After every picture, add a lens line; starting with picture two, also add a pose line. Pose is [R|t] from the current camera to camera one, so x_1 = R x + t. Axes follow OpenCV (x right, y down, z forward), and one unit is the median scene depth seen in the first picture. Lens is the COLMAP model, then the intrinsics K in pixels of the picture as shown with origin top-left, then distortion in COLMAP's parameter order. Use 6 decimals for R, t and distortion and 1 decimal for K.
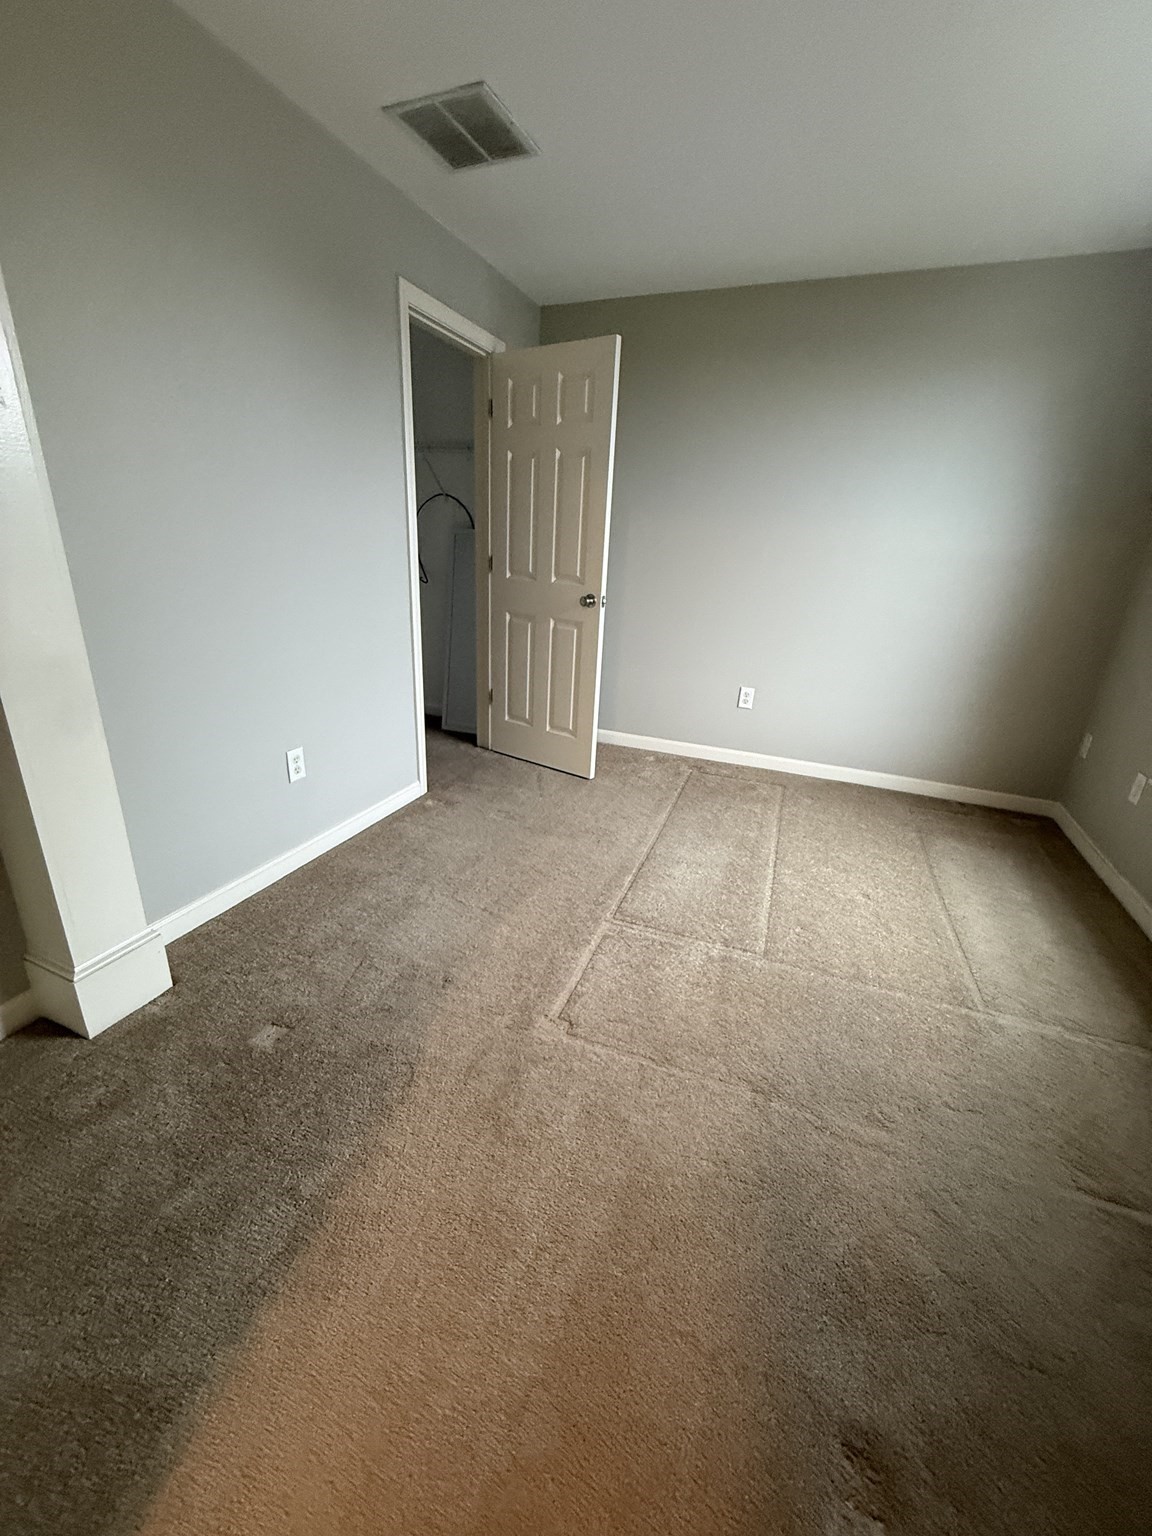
lens RADIAL K [[609.9, 0, 576.5], [0, 609.9, 764.9], [0, 0, 1]] dist [-0.001689, 0.000432]
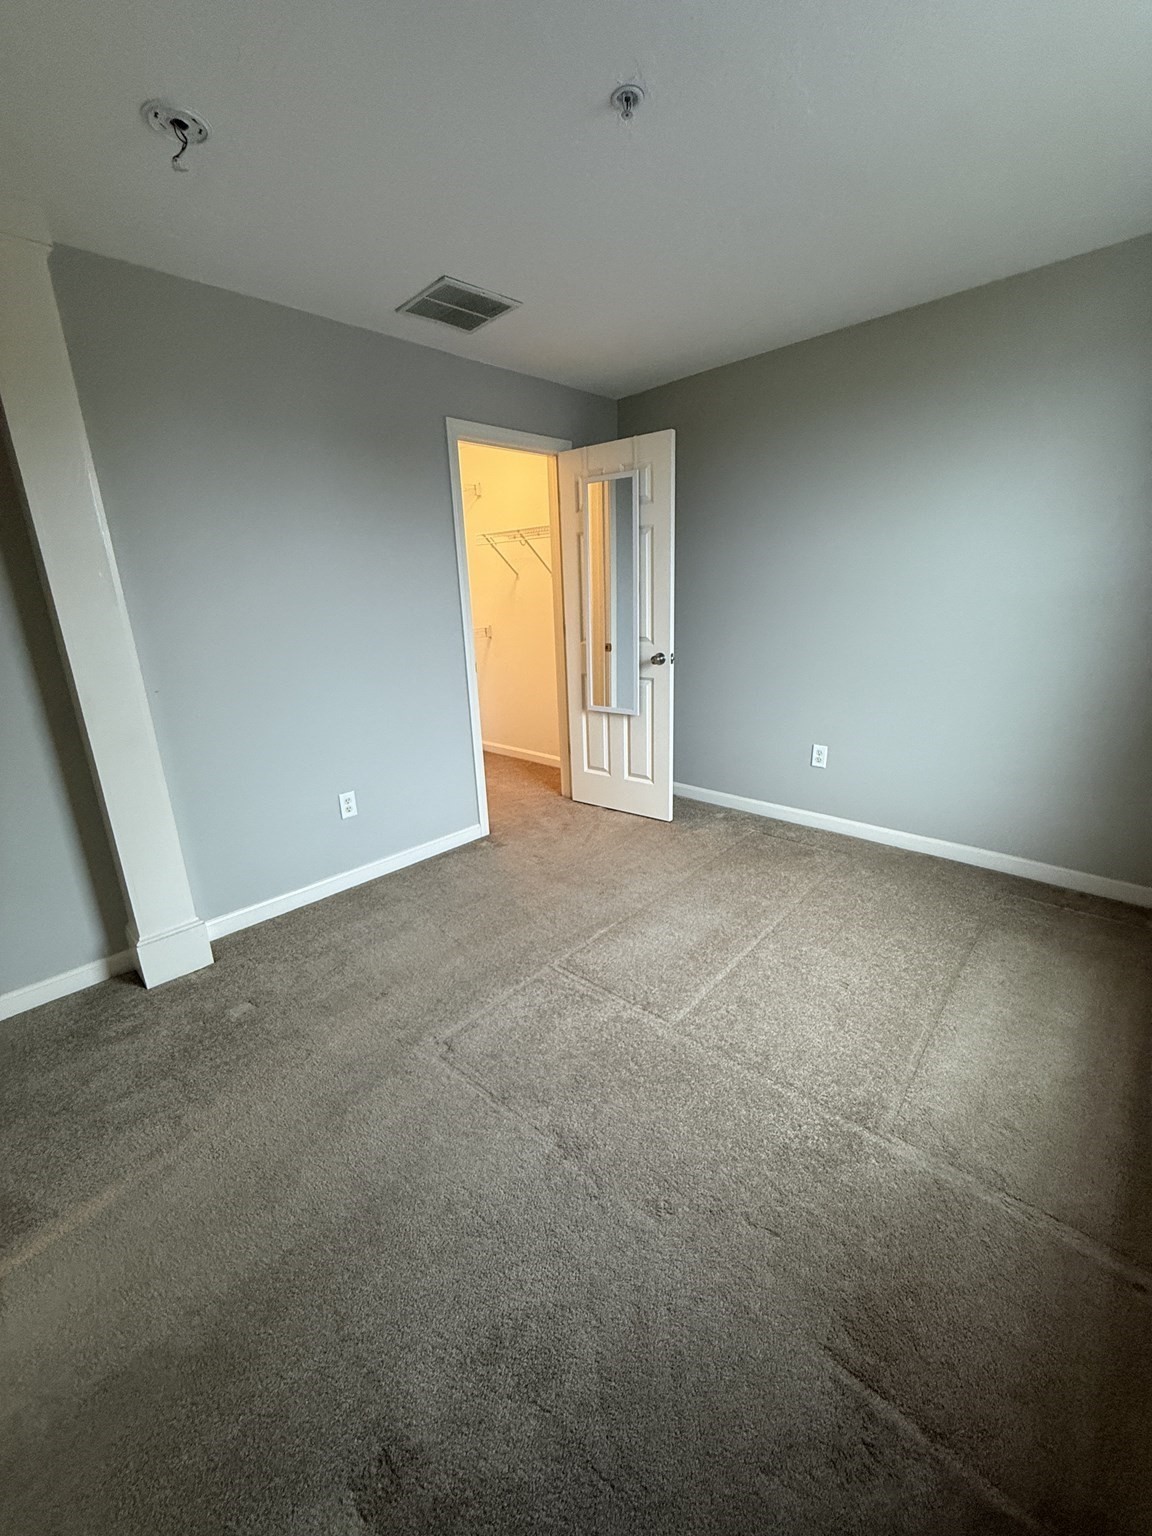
lens RADIAL K [[609.9, 0, 574.3], [0, 609.9, 765.5], [0, 0, 1]] dist [-0.001689, 0.000432]
pose [[0.924423, 0.025764, -0.380498, 0.447871], [-0.053180, 0.996676, -0.061716, -0.028517], [0.377644, 0.077287, 0.922720, 0.005658]]
